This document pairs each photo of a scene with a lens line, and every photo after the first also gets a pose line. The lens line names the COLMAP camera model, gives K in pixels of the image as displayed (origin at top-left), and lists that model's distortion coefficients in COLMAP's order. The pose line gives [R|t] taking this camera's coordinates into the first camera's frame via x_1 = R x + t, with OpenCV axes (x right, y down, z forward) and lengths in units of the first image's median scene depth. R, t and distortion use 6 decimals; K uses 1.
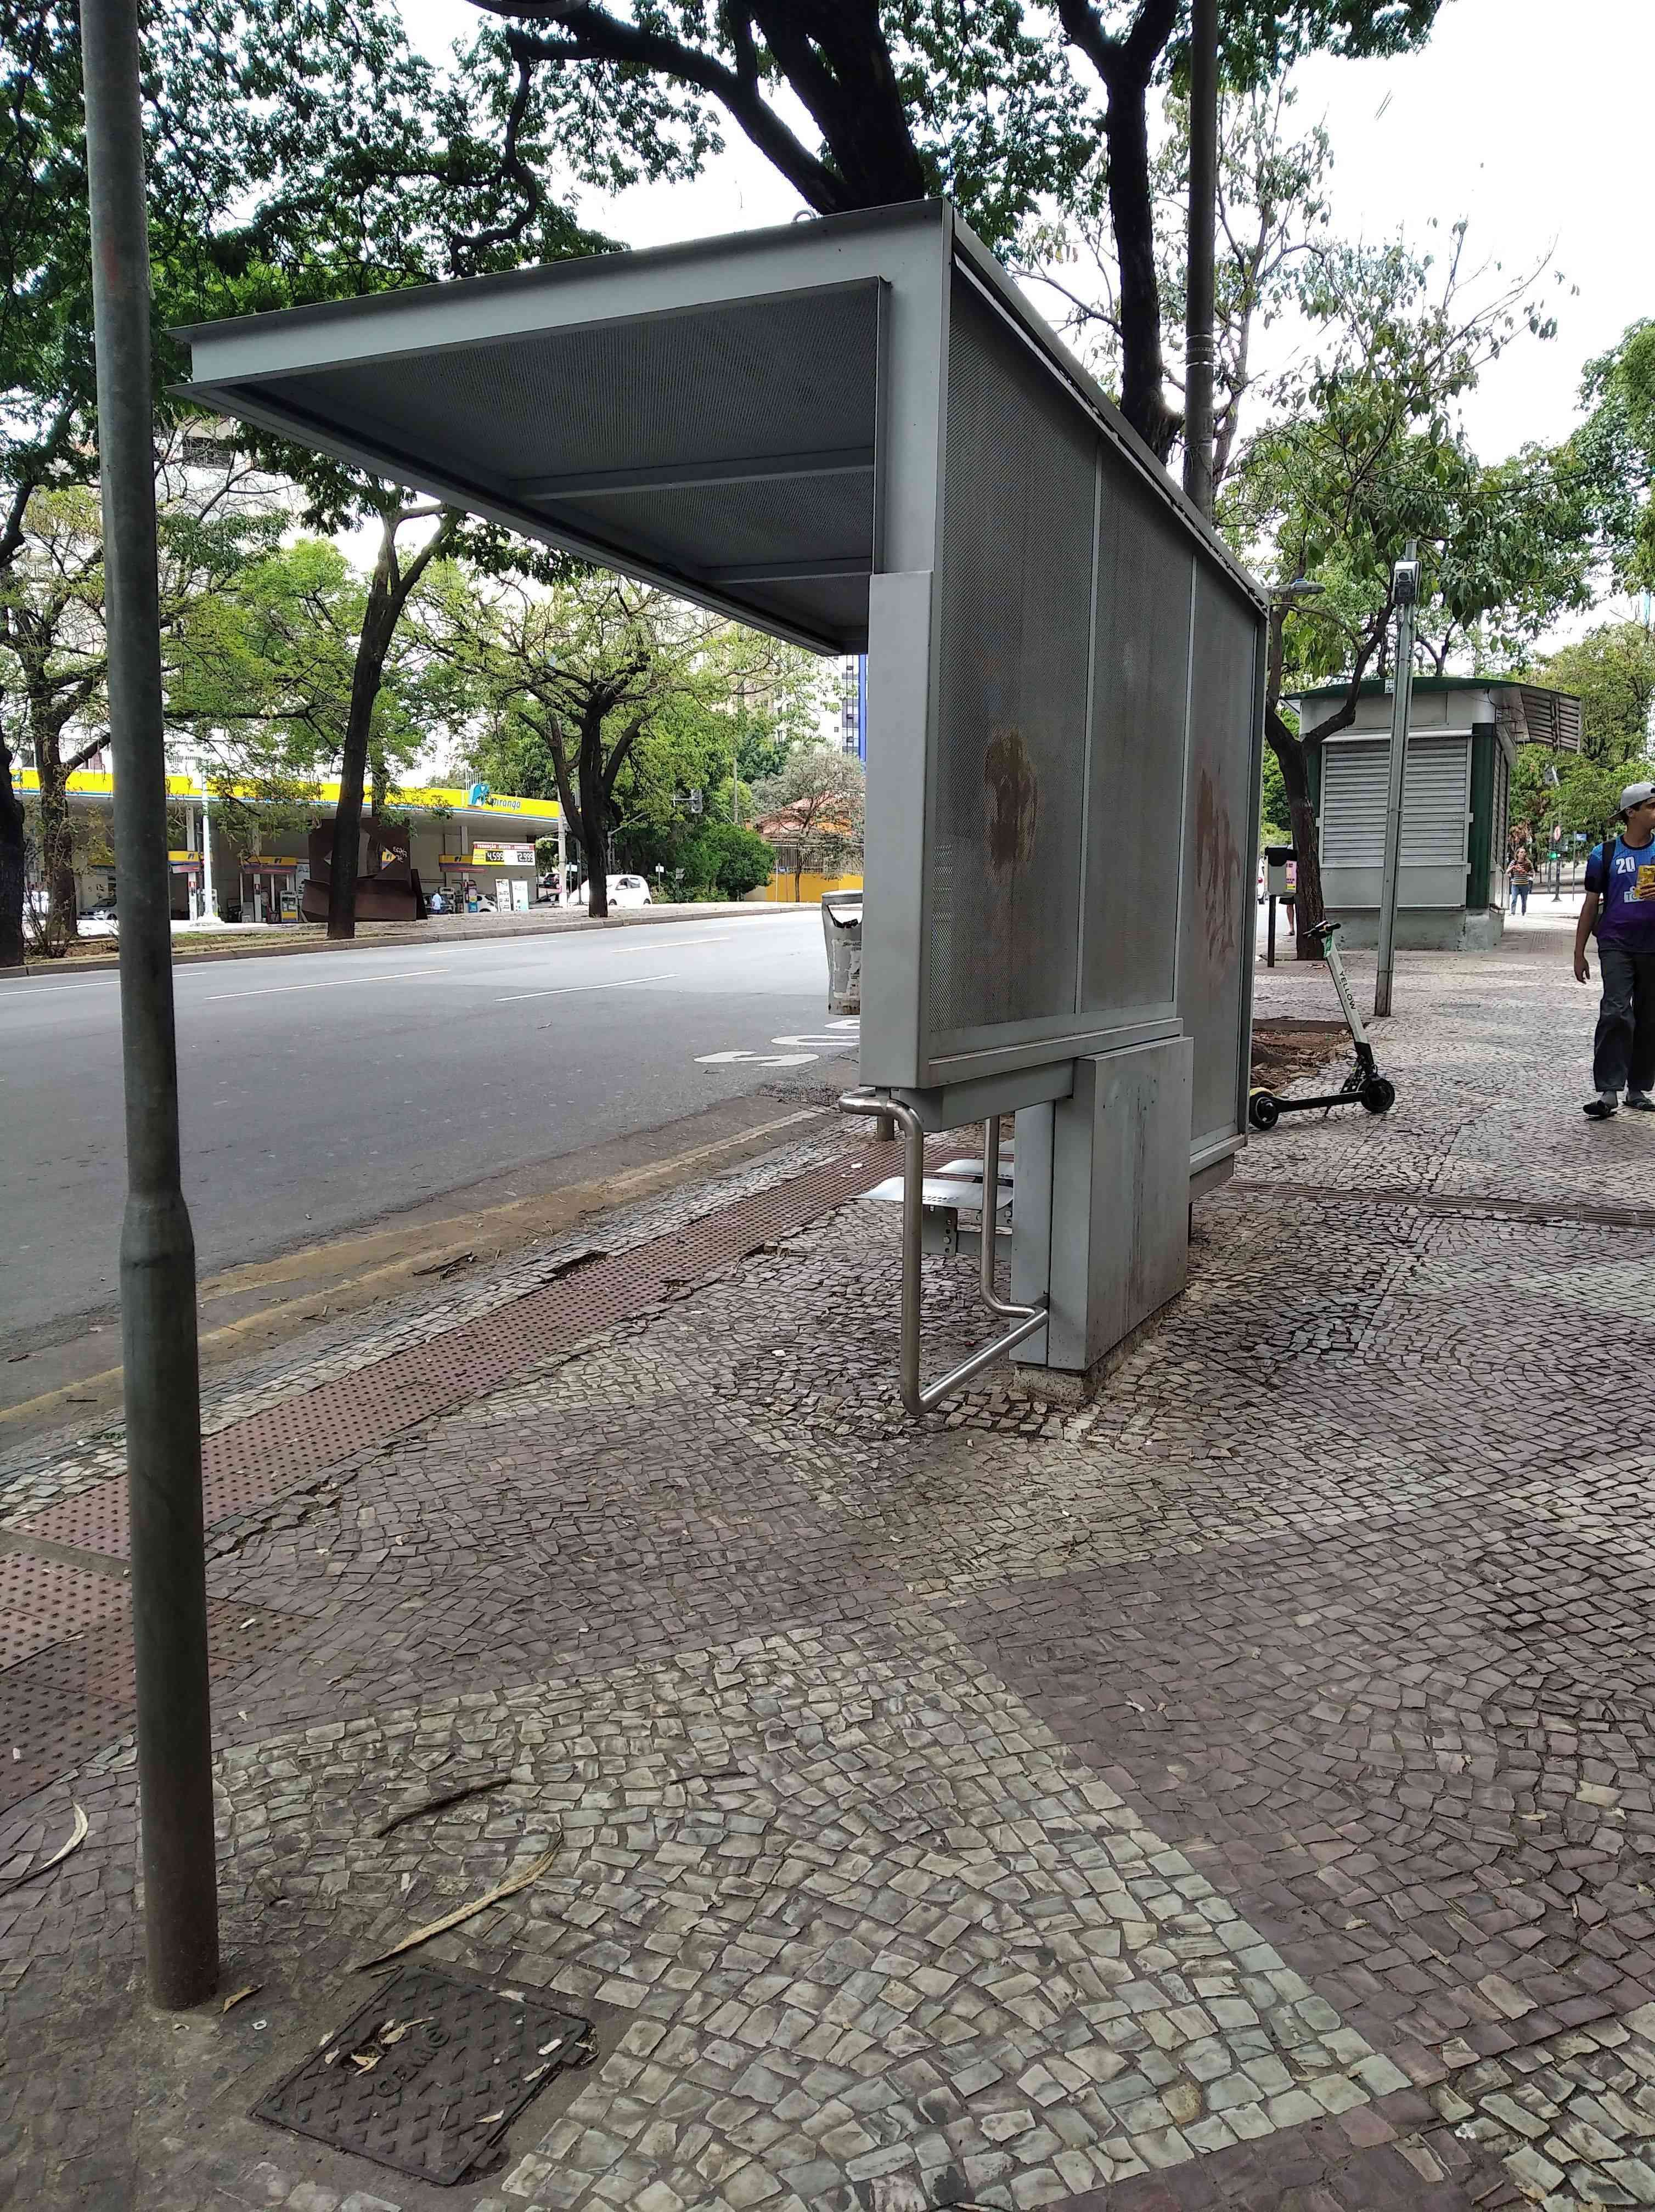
lens RADIAL K [[1690.9, 0, 864.5], [0, 1690.9, 1103.3], [0, 0, 1]] dist [0.050378, -0.081705]
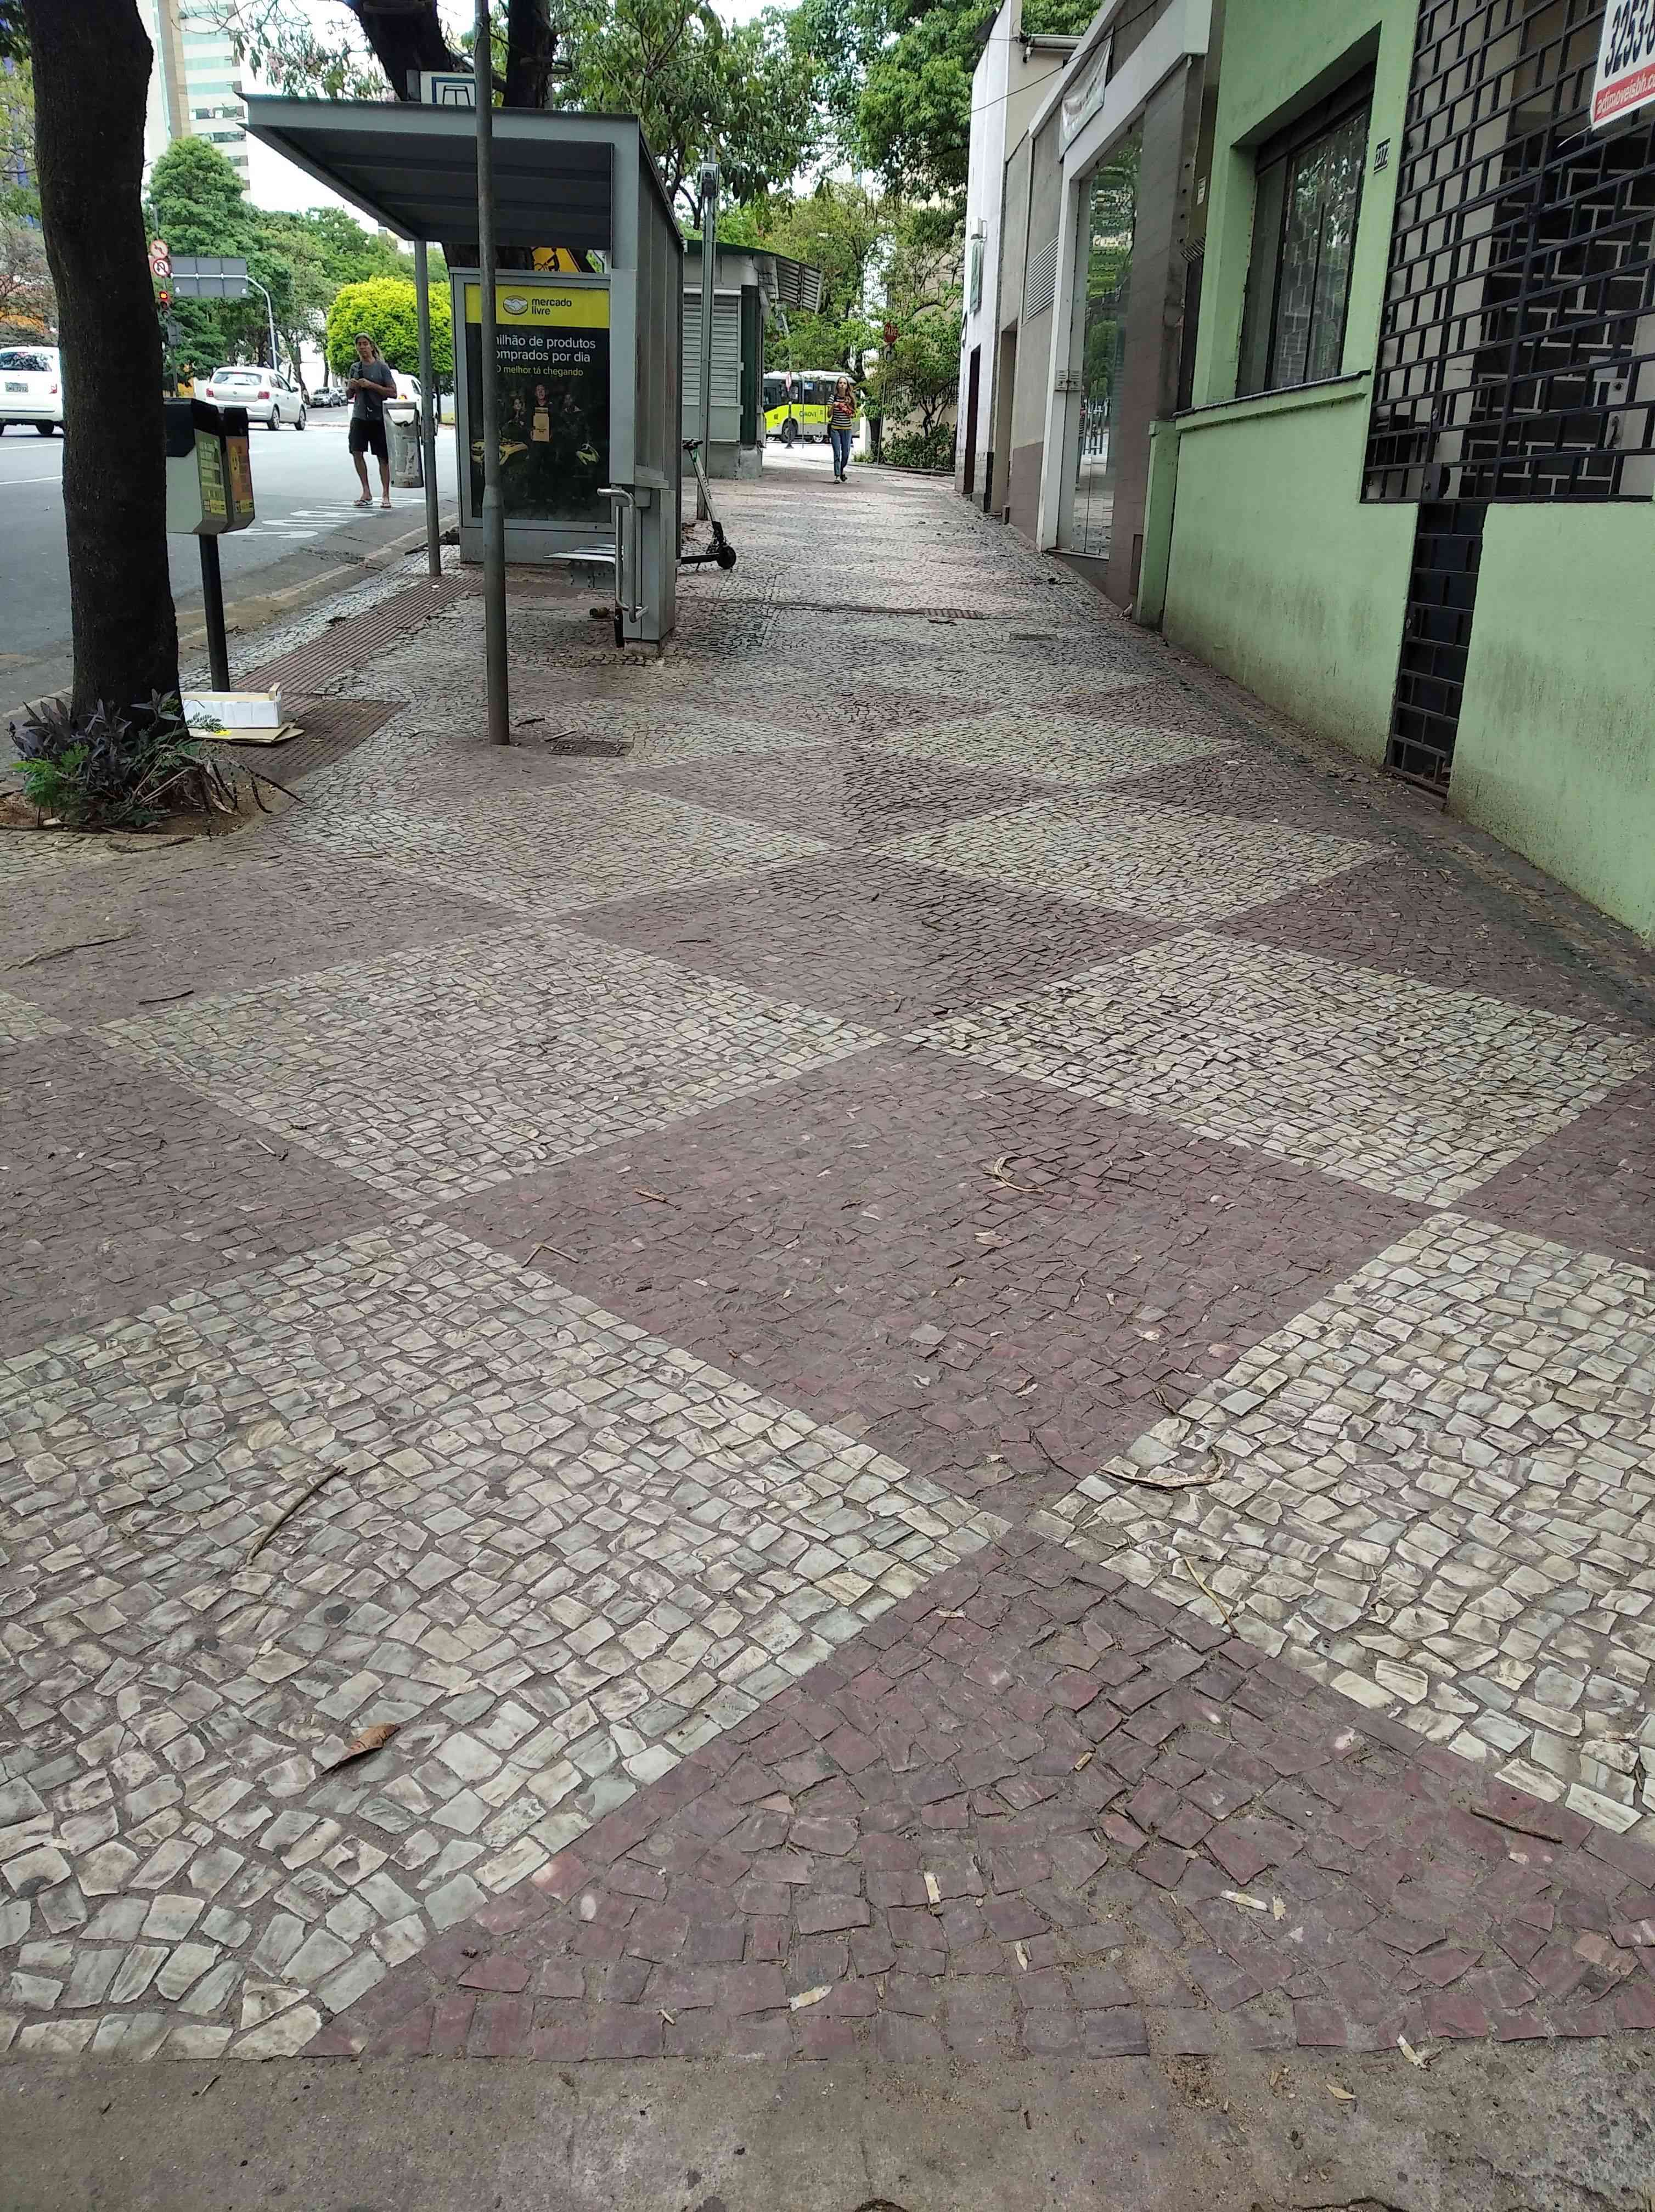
lens RADIAL K [[1690.9, 0, 864.5], [0, 1690.9, 1103.3], [0, 0, 1]] dist [0.050378, -0.081705]
pose [[0.907912, -0.110508, 0.404331, -0.130867], [0.004408, 0.967085, 0.254415, 0.039147], [-0.419137, -0.229204, 0.878515, -0.268899]]
